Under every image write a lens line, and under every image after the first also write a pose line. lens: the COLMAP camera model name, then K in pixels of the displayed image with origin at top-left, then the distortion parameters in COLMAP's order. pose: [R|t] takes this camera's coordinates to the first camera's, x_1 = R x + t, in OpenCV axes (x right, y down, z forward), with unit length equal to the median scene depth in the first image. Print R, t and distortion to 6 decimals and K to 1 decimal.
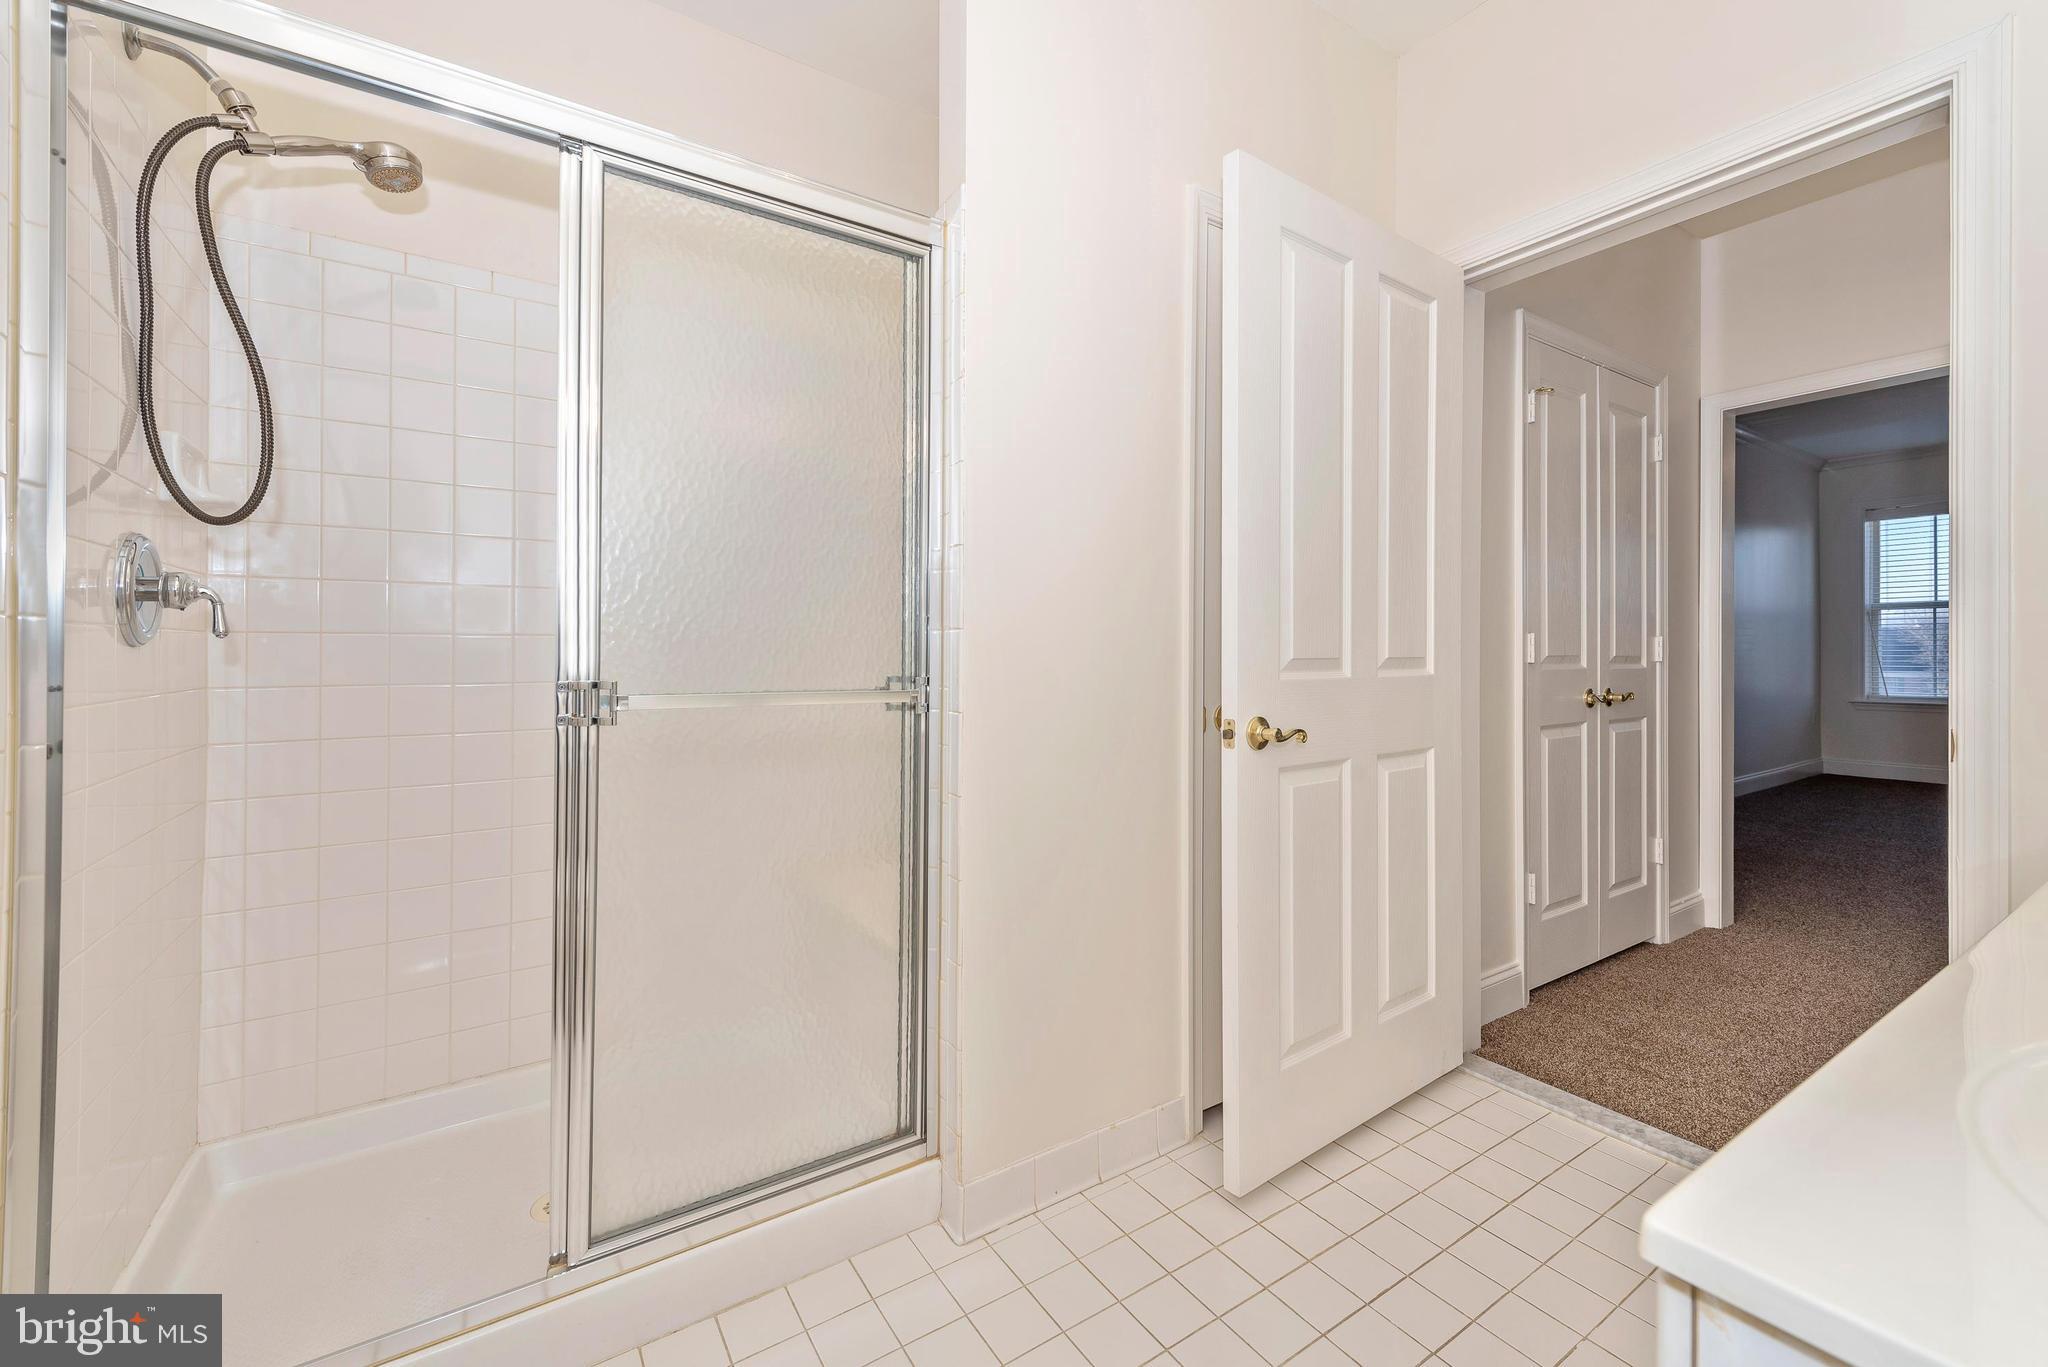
lens RADIAL K [[819.1, 0, 1017.9], [0, 819.1, 674.0], [0, 0, 1]] dist [0.009588, -0.000222]
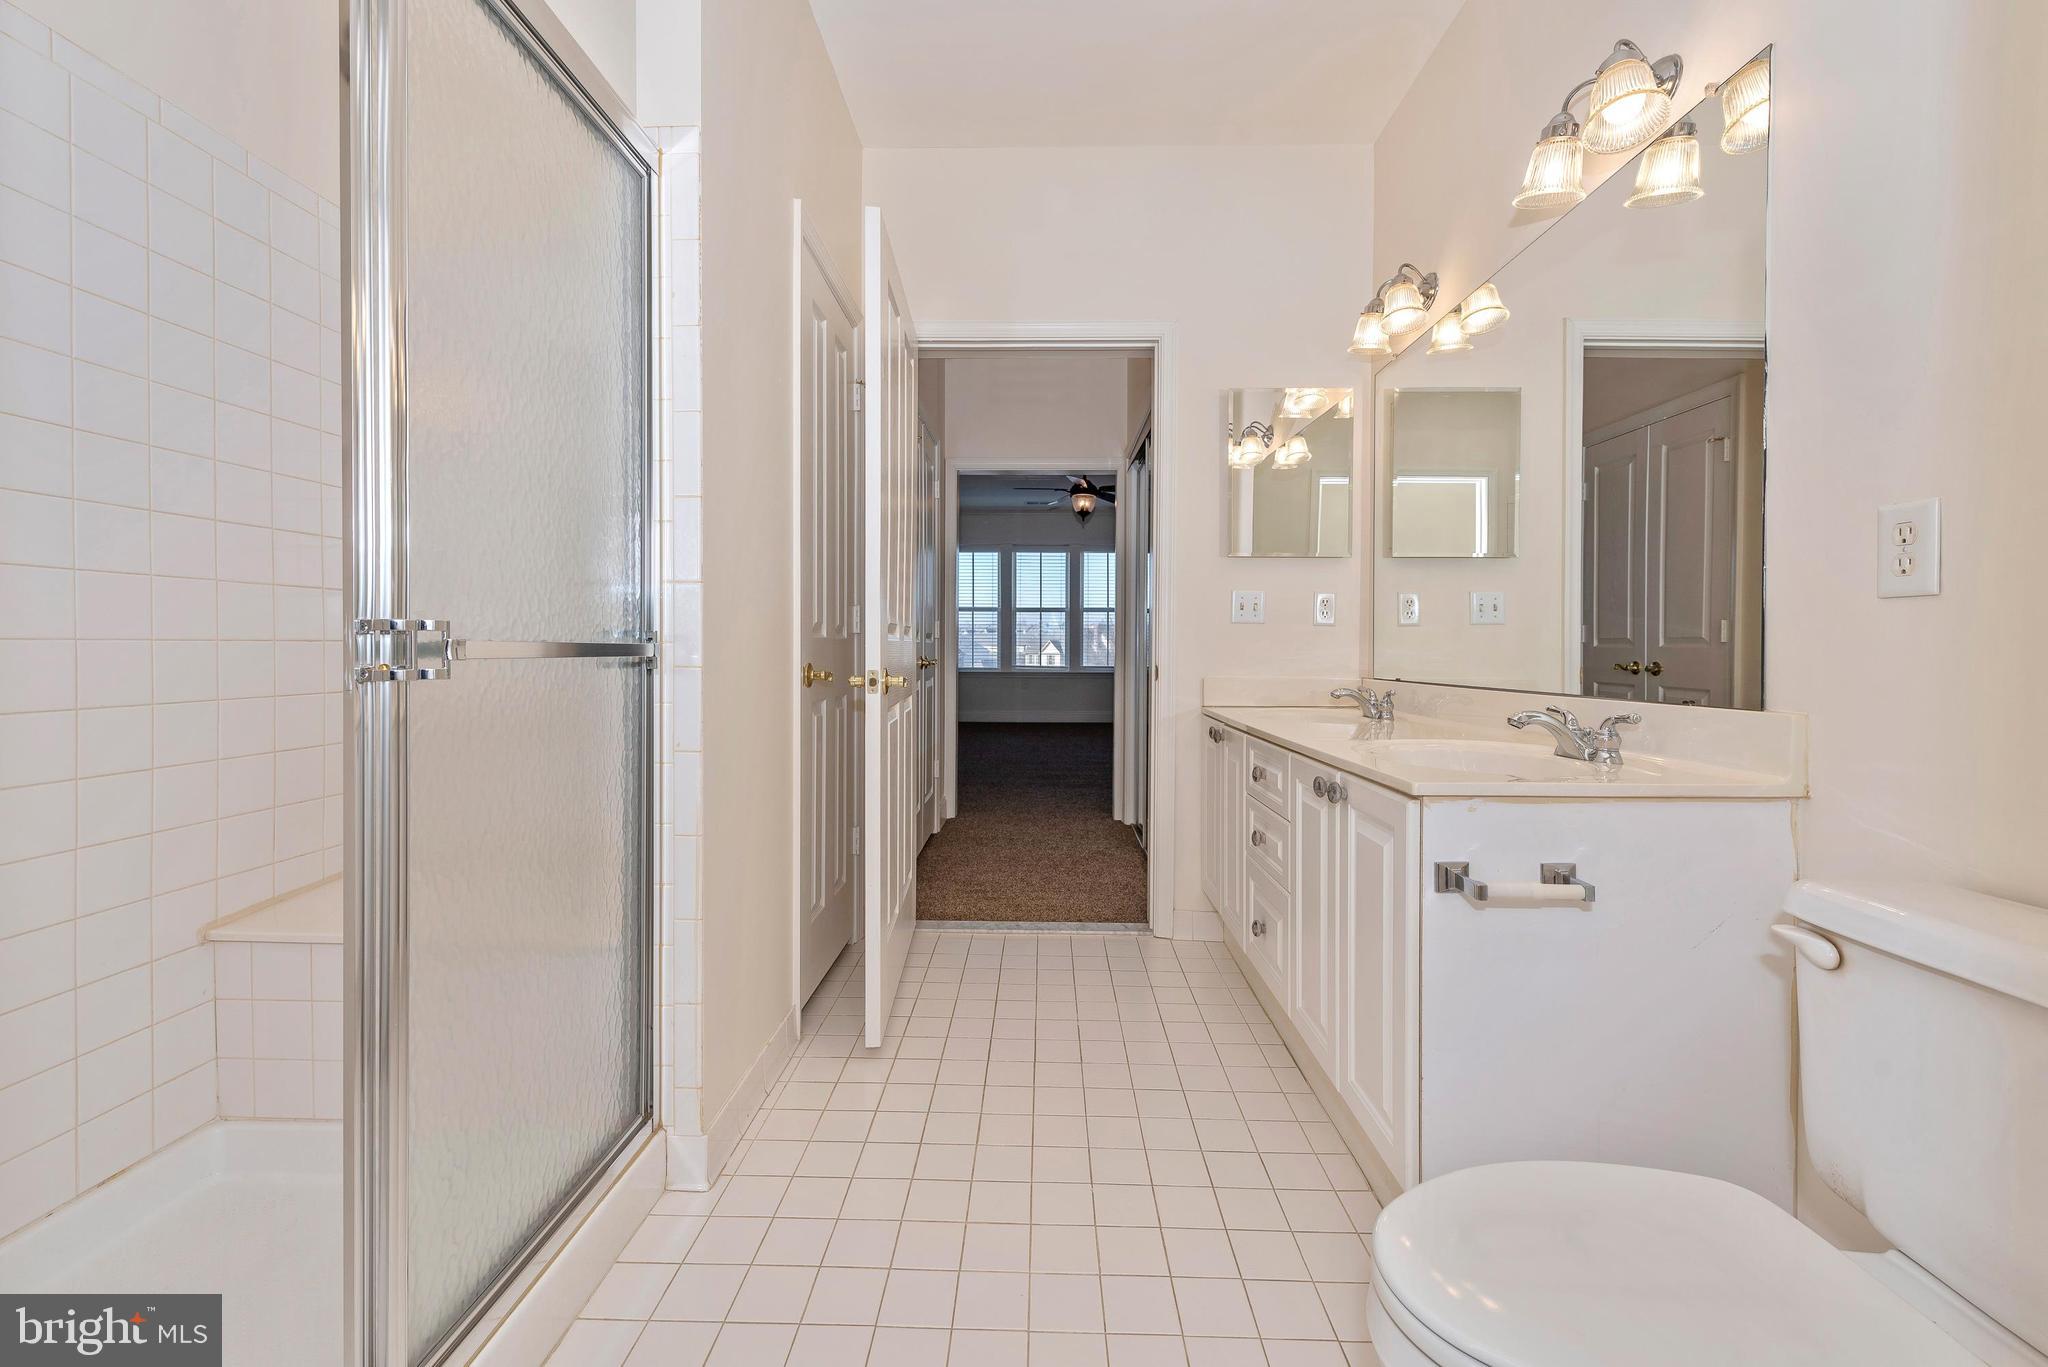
lens RADIAL K [[822.7, 0, 1013.3], [0, 822.7, 662.2], [0, 0, 1]] dist [0.007101, -0.000652]
pose [[0.575169, -0.006824, 0.818006, -0.637916], [-0.005165, 0.999915, 0.011973, 0.027538], [-0.818018, -0.011112, 0.575085, 0.109701]]
